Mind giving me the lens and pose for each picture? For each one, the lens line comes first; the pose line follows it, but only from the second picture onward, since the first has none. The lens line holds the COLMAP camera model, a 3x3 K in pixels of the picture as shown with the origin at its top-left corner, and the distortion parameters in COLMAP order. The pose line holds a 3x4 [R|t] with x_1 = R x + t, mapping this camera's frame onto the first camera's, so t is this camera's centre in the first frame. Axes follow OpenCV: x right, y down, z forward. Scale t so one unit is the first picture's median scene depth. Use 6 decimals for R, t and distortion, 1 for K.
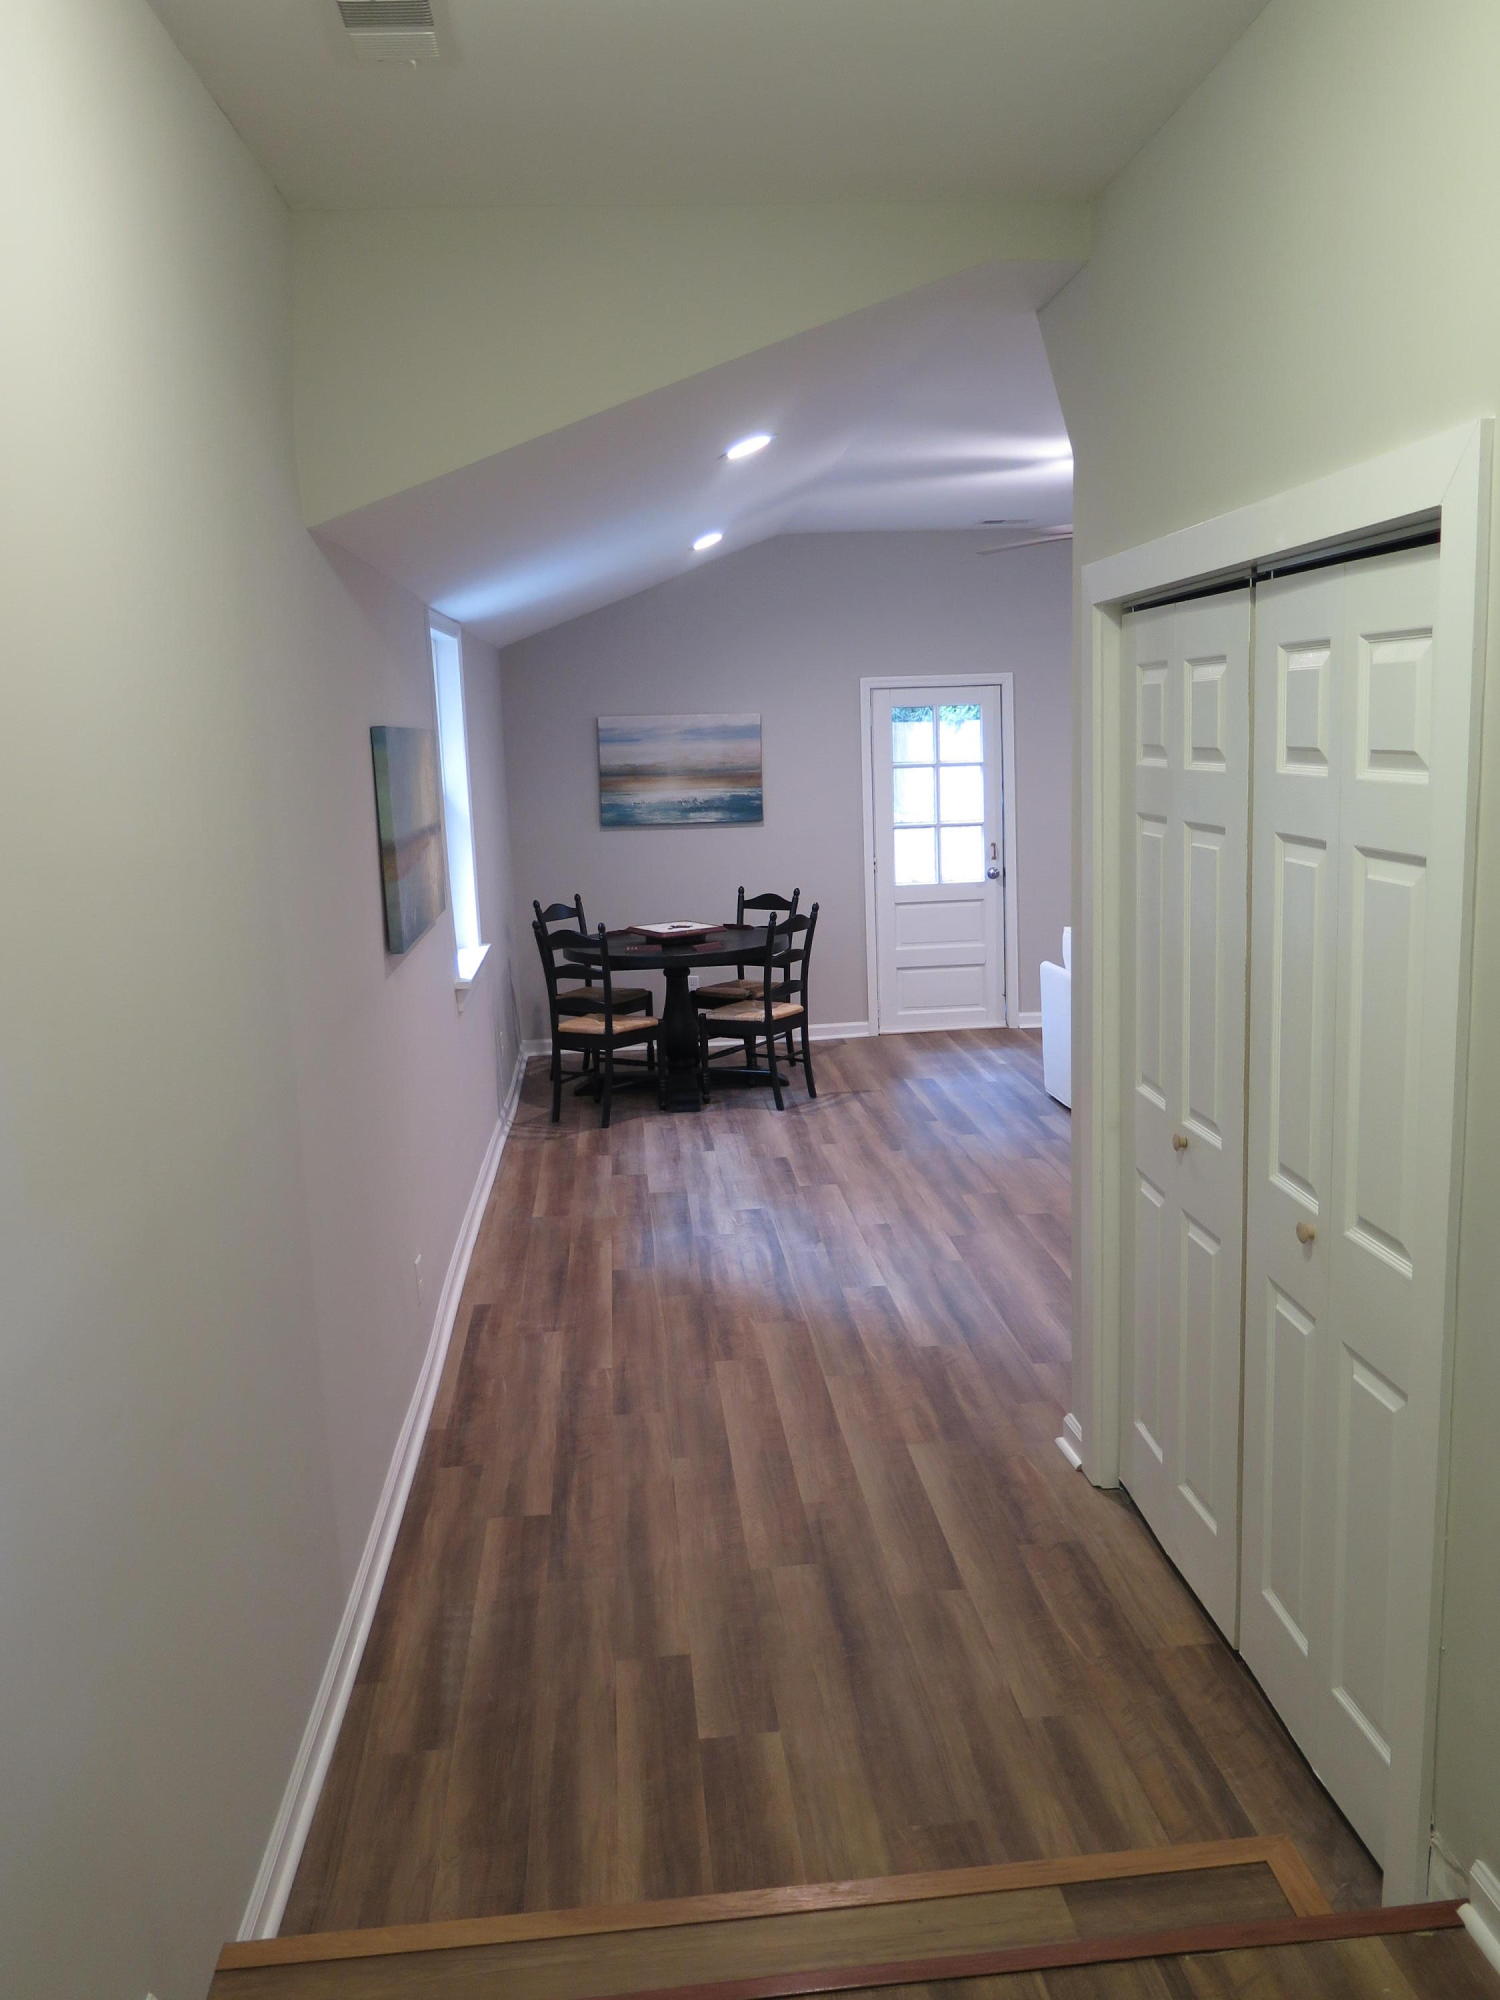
lens RADIAL K [[1668.7, 0, 752.1], [0, 1668.7, 994.7], [0, 0, 1]] dist [-0.027912, 0.009317]
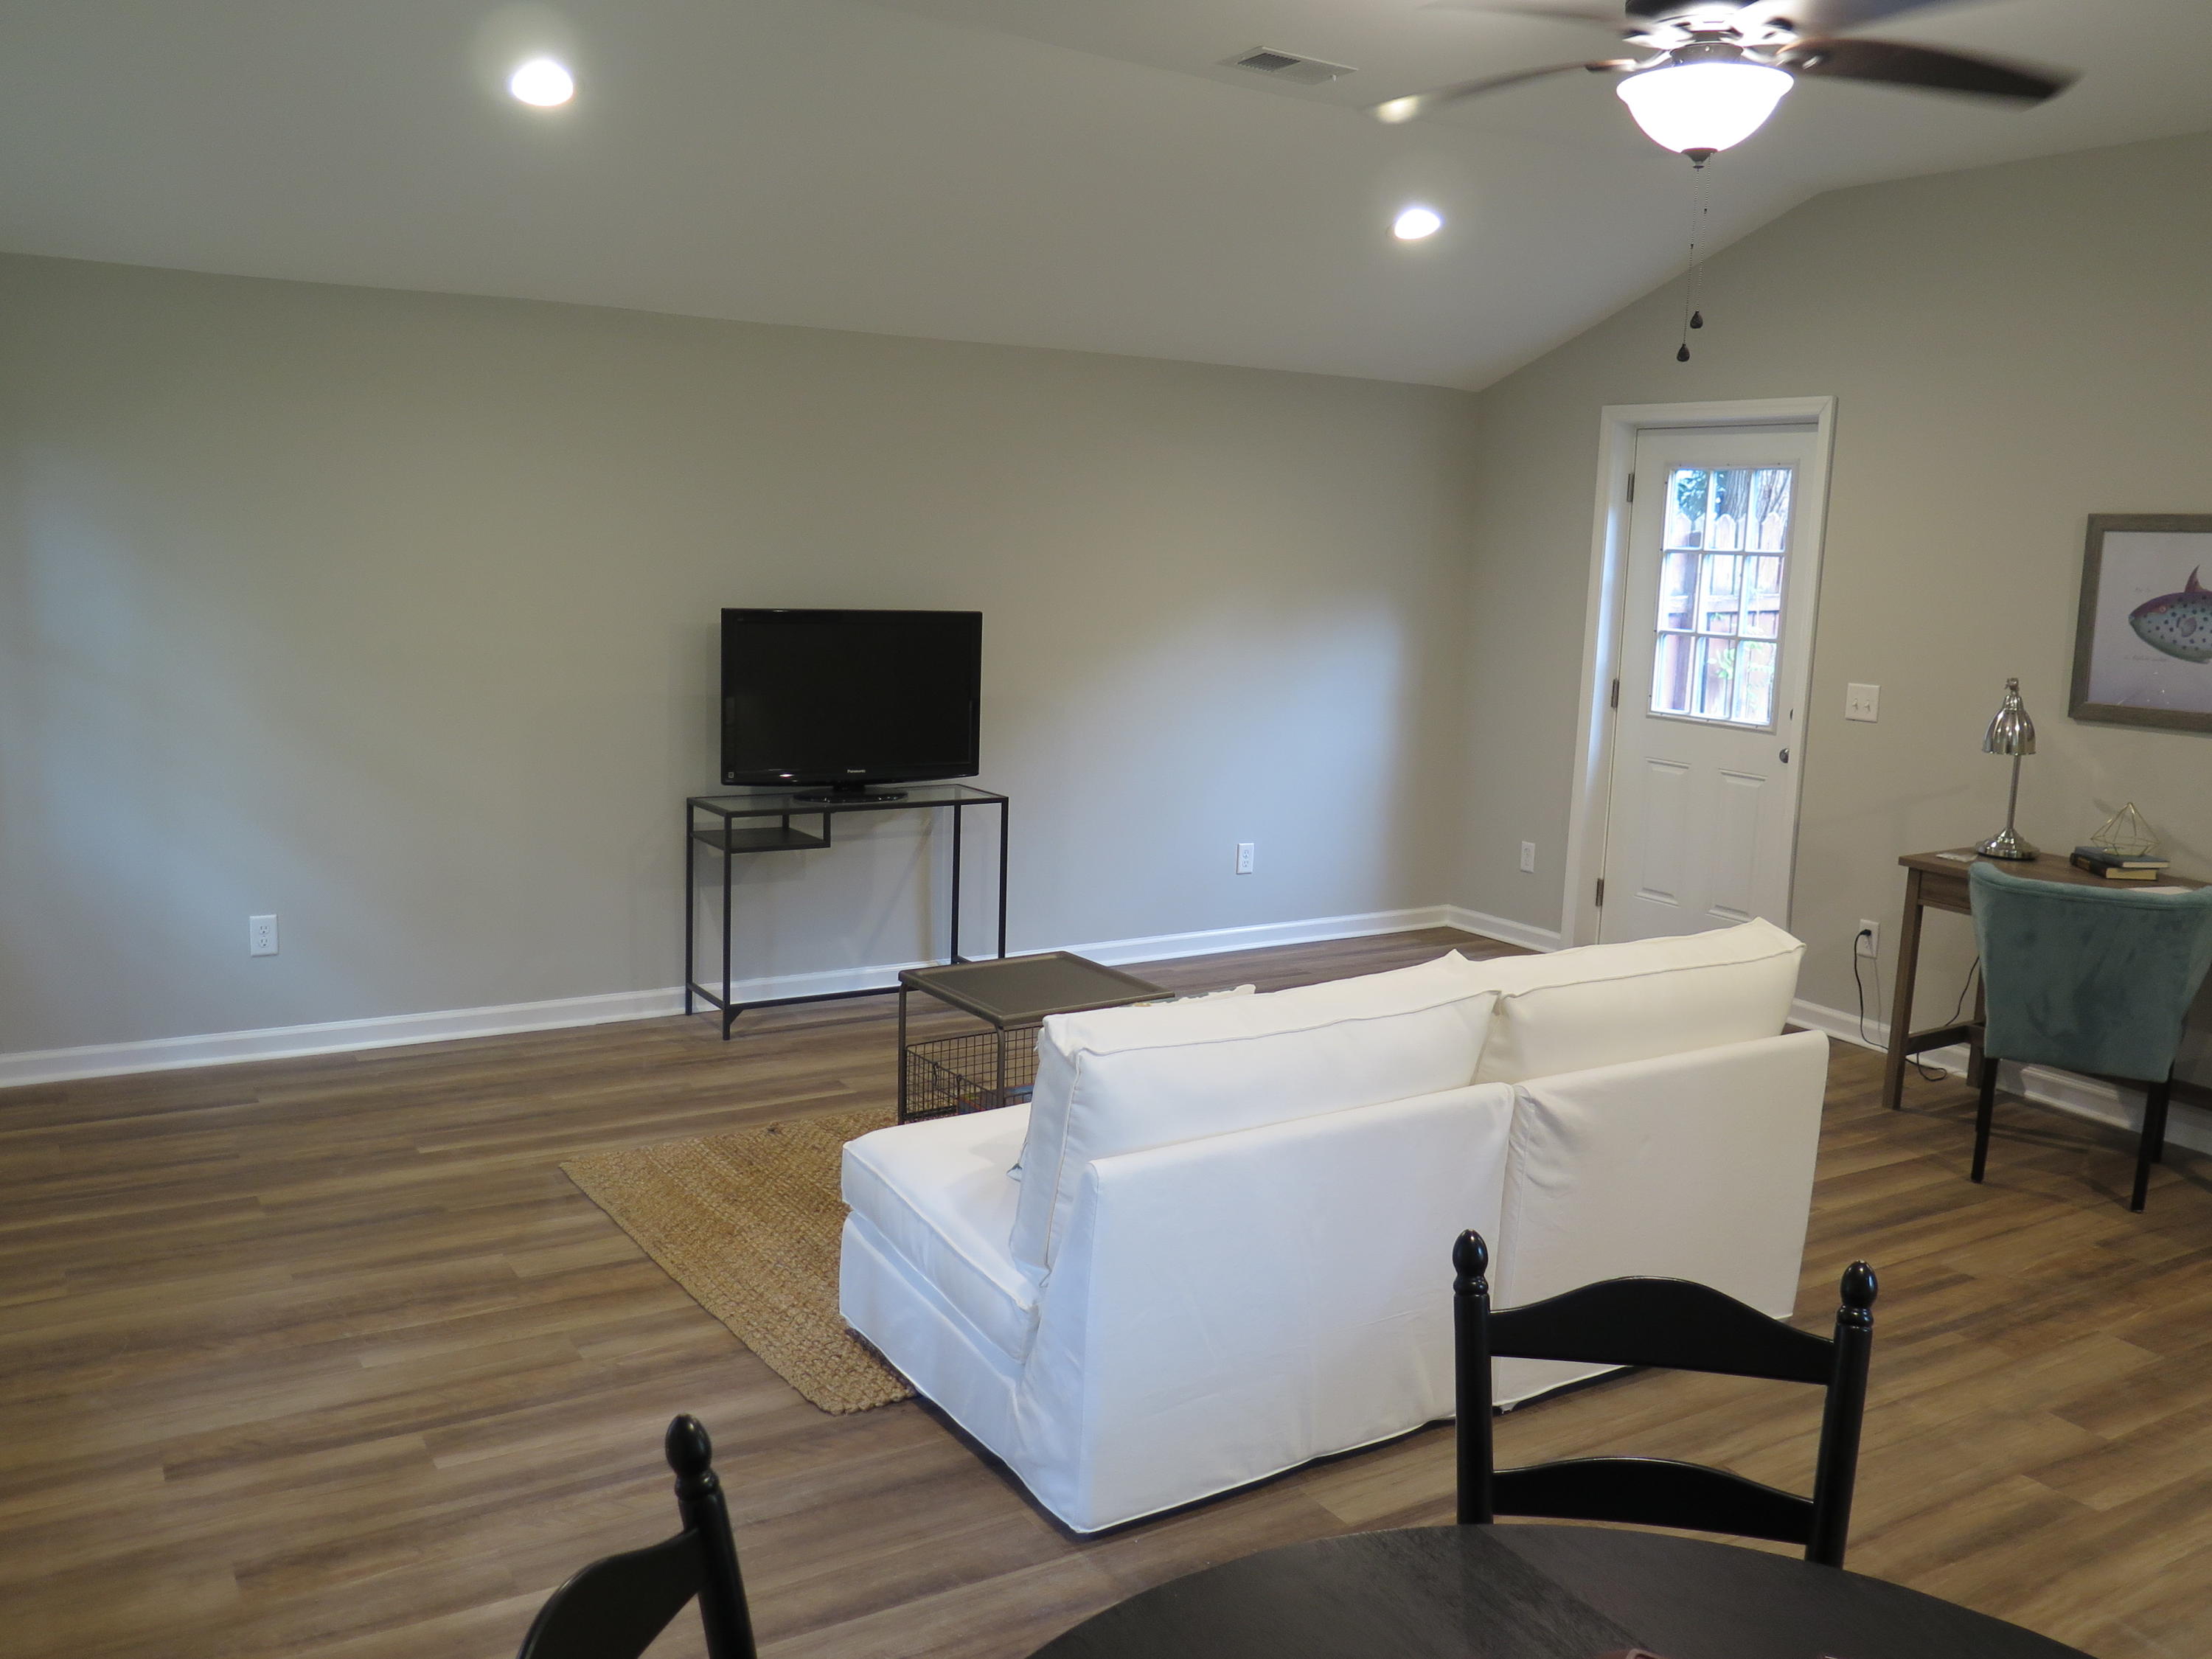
lens RADIAL K [[1850.7, 0, 1106.2], [0, 1850.7, 844.1], [0, 0, 1]] dist [-0.023152, 0.012752]
pose [[-0.451974, -0.130657, 0.882410, -0.141266], [0.126111, 0.969920, 0.208209, -0.161827], [-0.883071, 0.205387, -0.421902, 1.185031]]
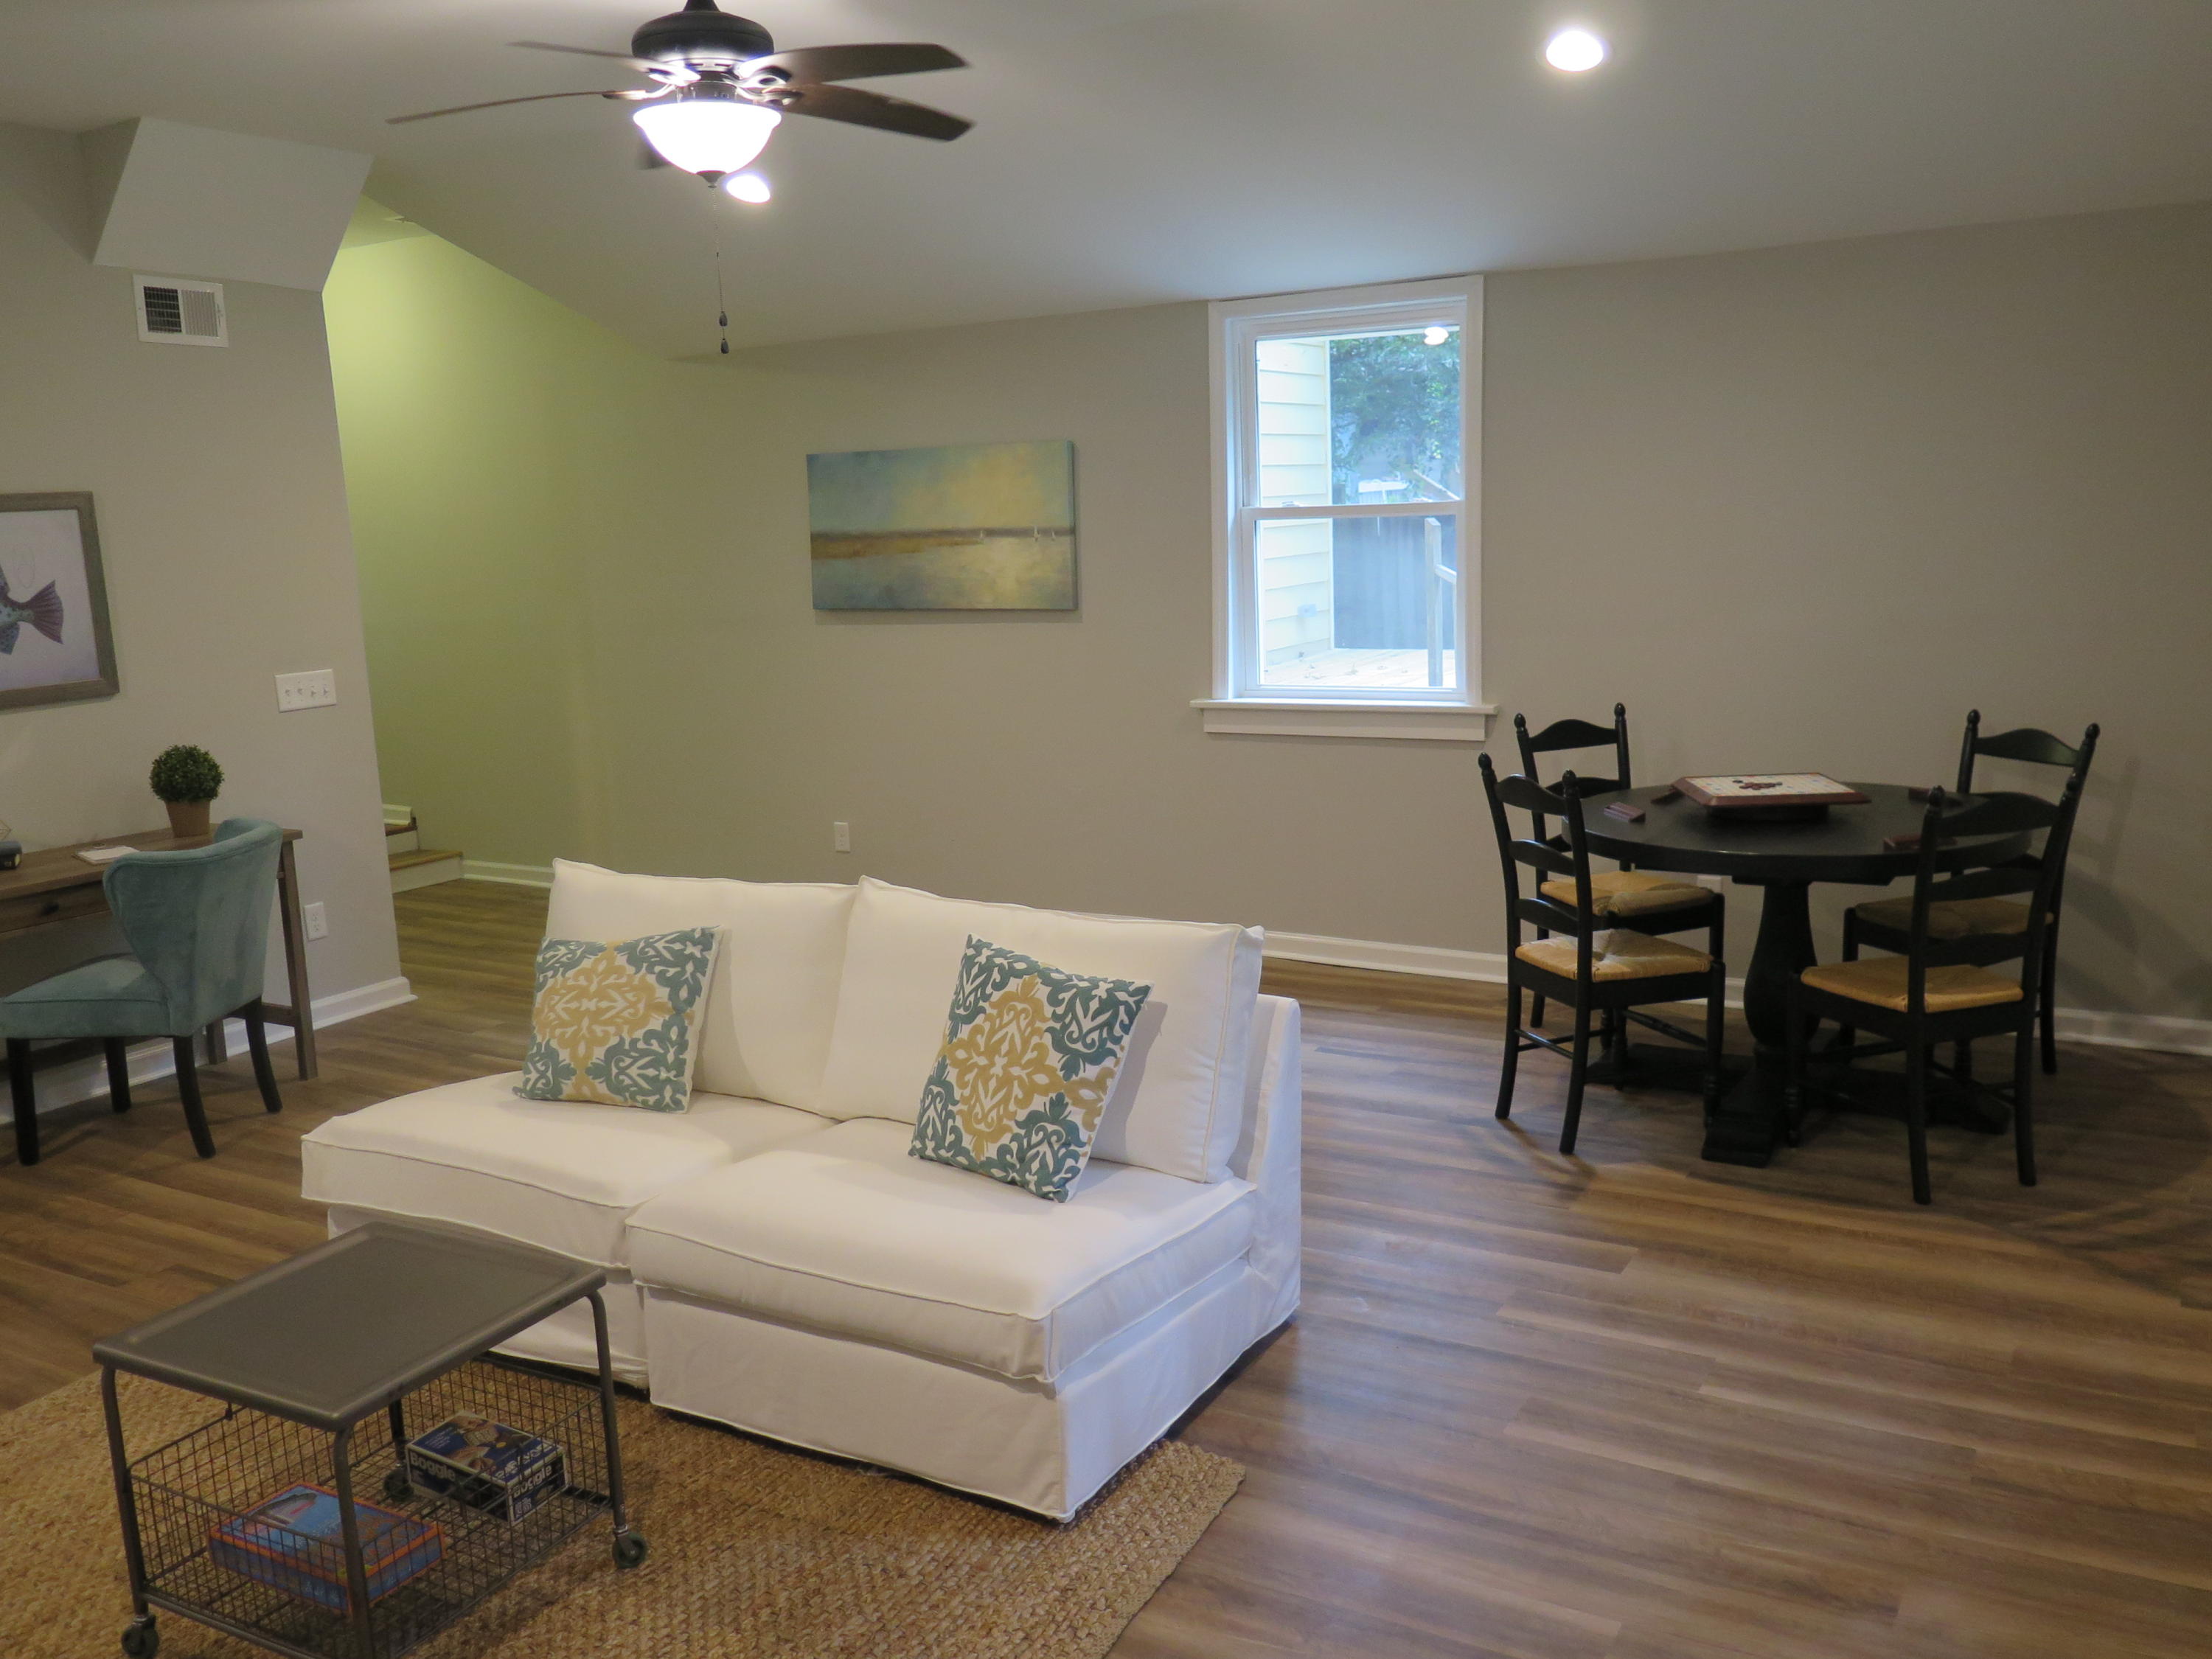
lens RADIAL K [[1845.6, 0, 1096.4], [0, 1845.6, 842.8], [0, 0, 1]] dist [-0.027912, 0.009317]
pose [[-0.578918, 0.204627, -0.789292, 0.573899], [-0.070683, 0.951760, 0.298591, -0.195009], [0.812317, 0.228649, -0.536527, 1.243418]]
